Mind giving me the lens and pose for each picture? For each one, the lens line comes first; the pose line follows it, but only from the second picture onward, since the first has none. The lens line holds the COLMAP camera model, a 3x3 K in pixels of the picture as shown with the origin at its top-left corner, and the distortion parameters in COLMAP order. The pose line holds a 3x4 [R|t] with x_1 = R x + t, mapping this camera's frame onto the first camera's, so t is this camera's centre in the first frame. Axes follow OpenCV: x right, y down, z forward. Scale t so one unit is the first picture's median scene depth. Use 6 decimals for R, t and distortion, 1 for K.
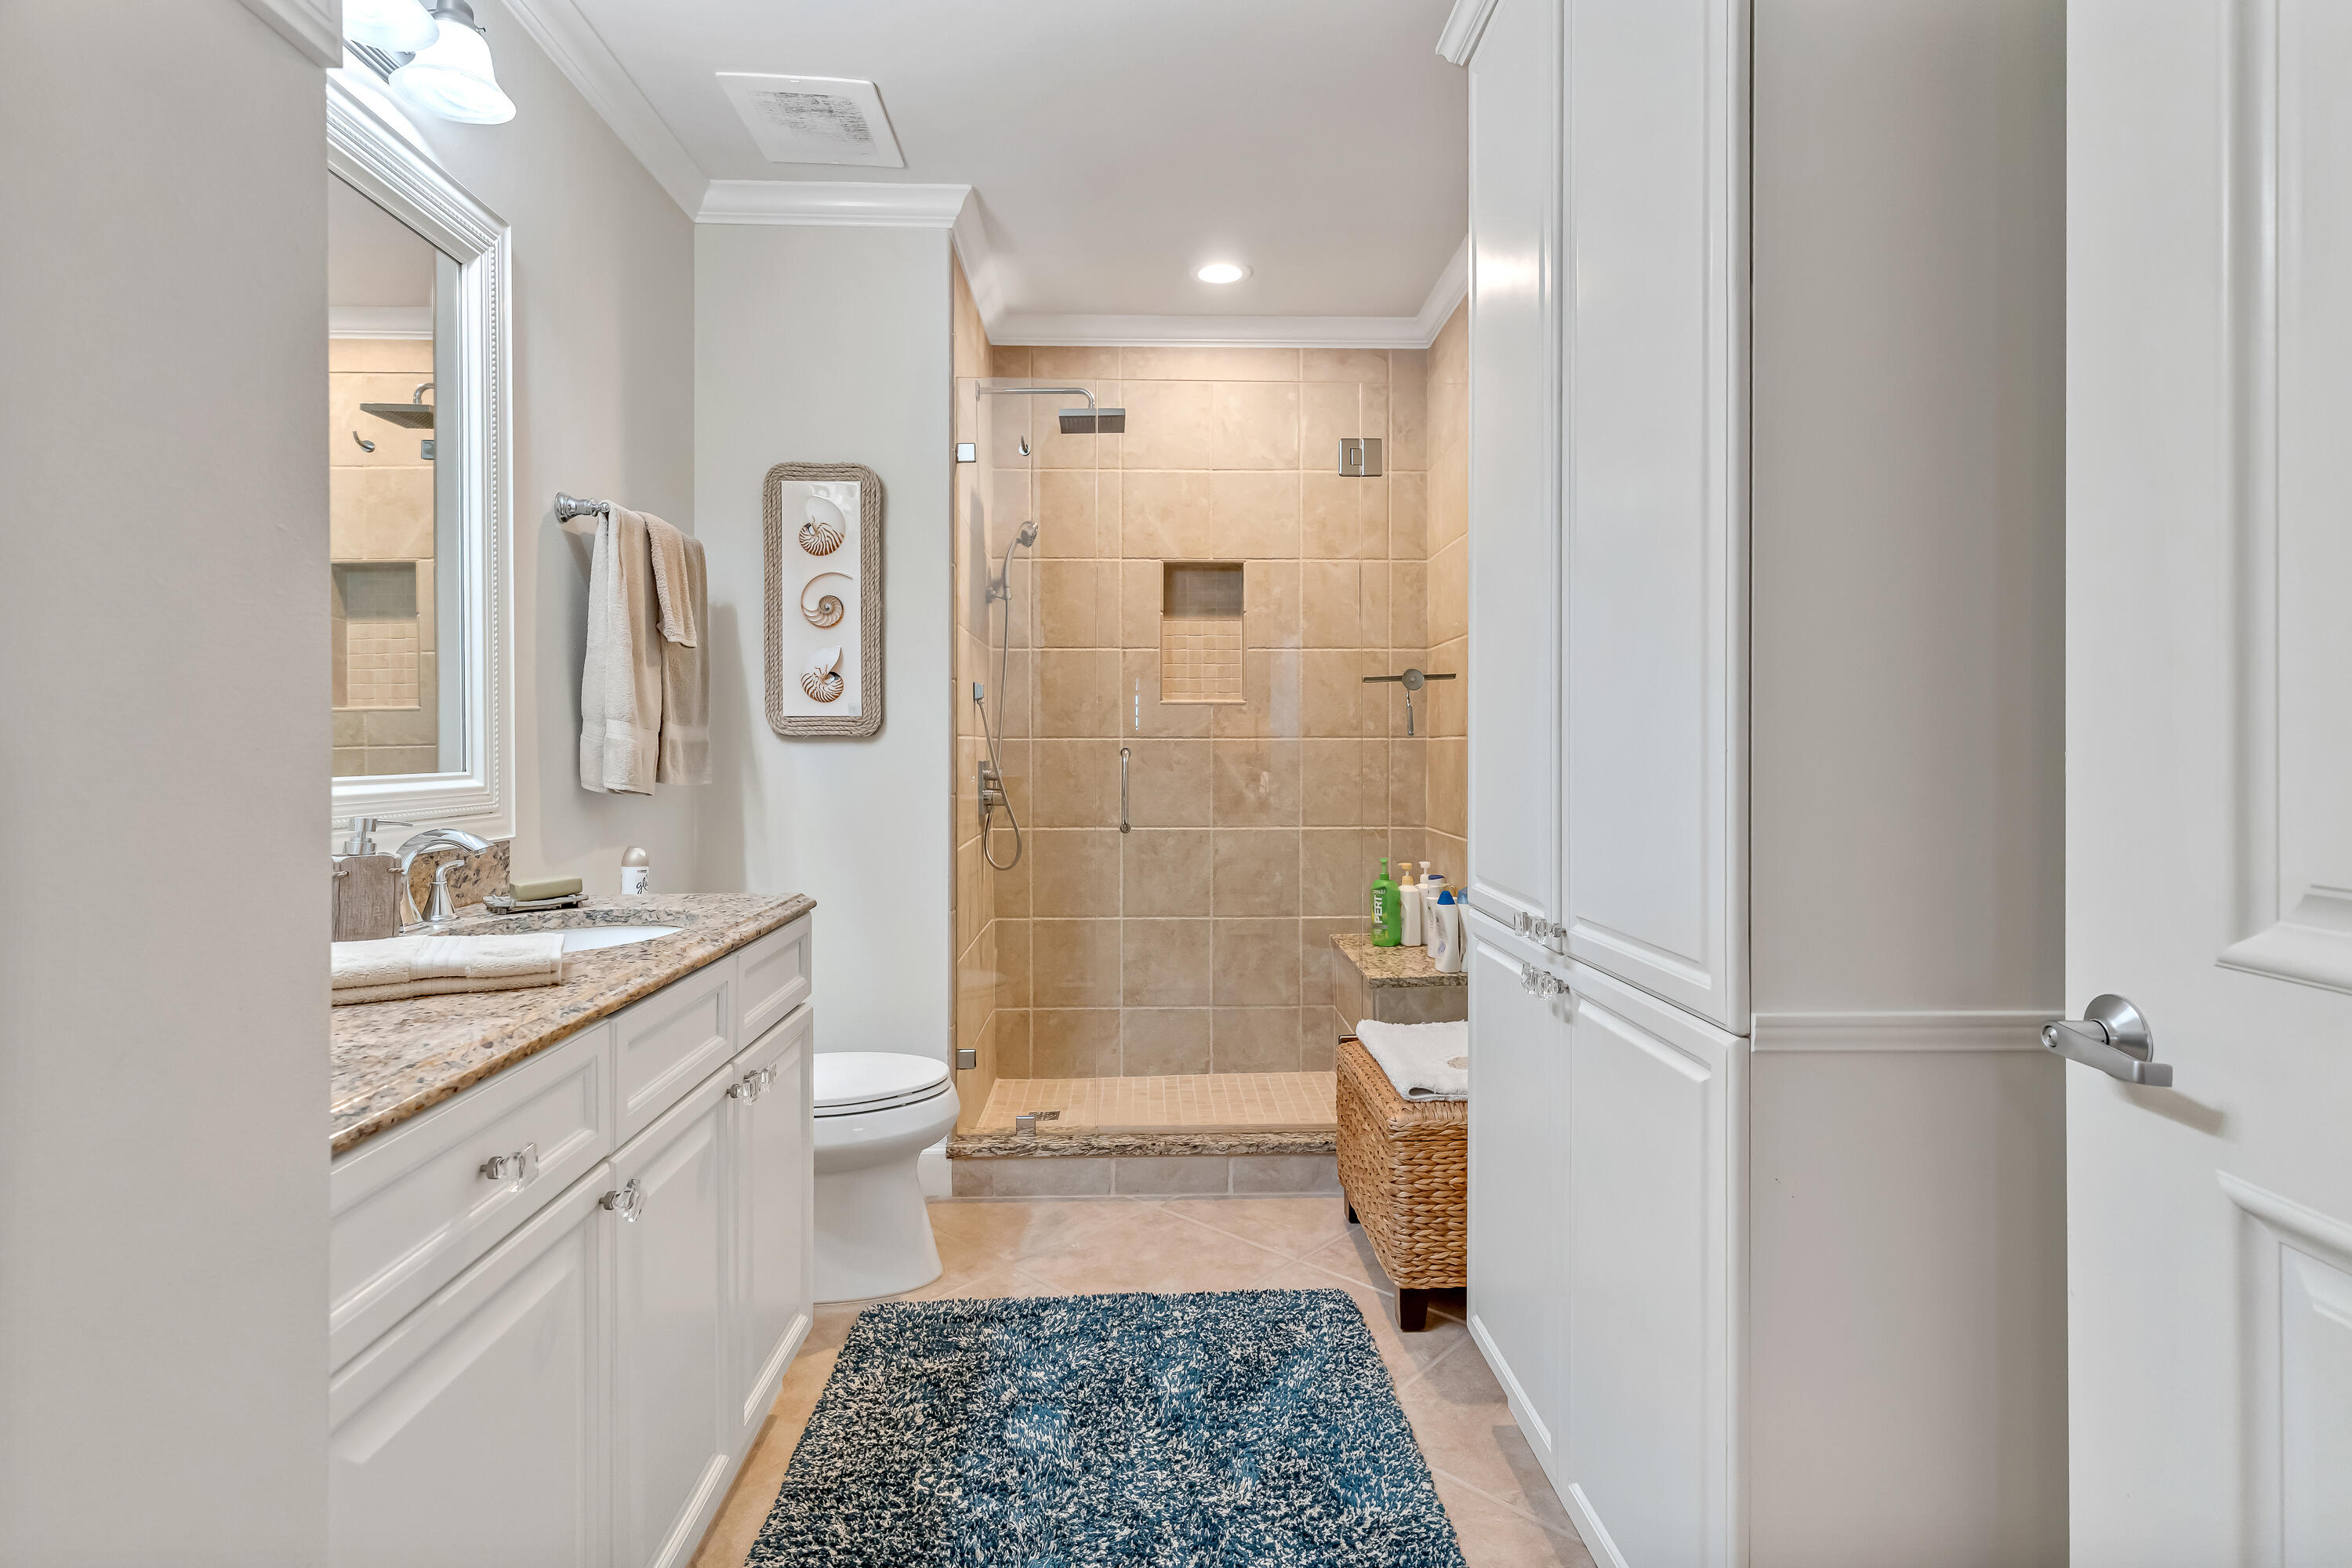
lens RADIAL K [[1125.1, 0, 1219.1], [0, 1125.1, 740.2], [0, 0, 1]] dist [0.003723, -0.000777]
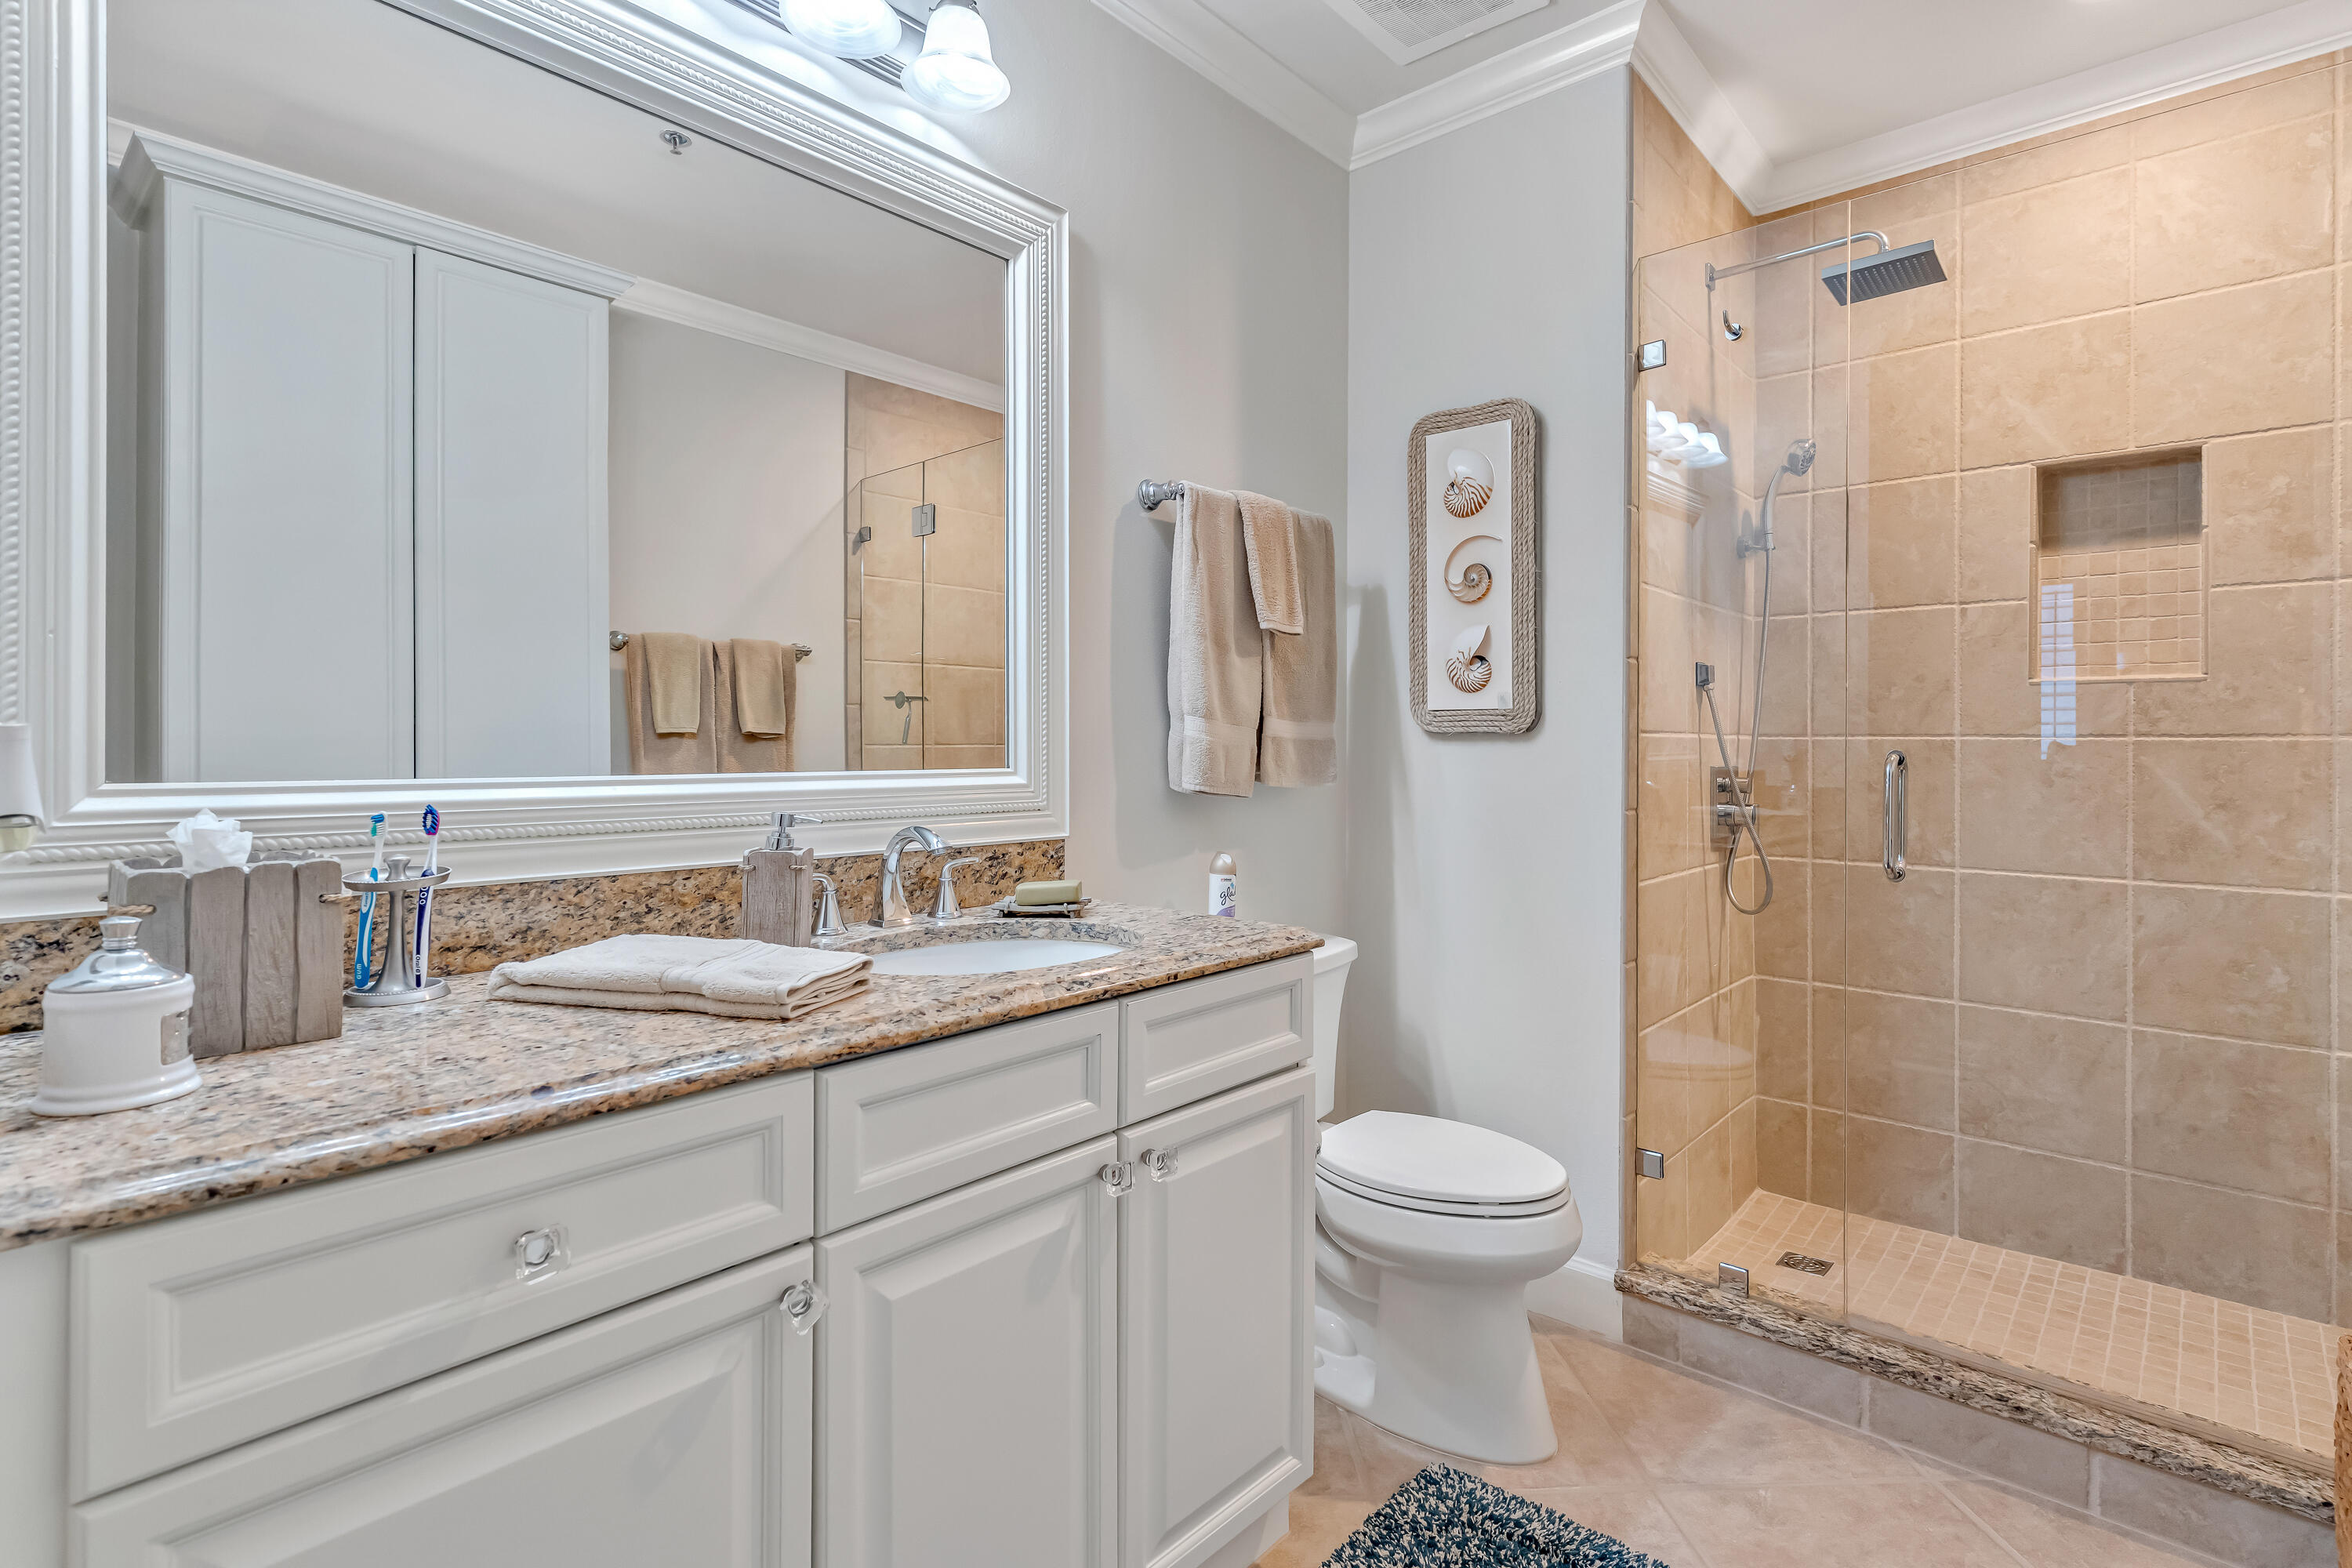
lens RADIAL K [[1125.1, 0, 1248.4], [0, 1125.1, 738.5], [0, 0, 1]] dist [0.003723, -0.000777]
pose [[0.706871, 0.002493, -0.707338, 0.118323], [-0.002815, 0.999996, 0.000711, 0.000229], [0.707337, 0.001488, 0.706875, 0.284900]]
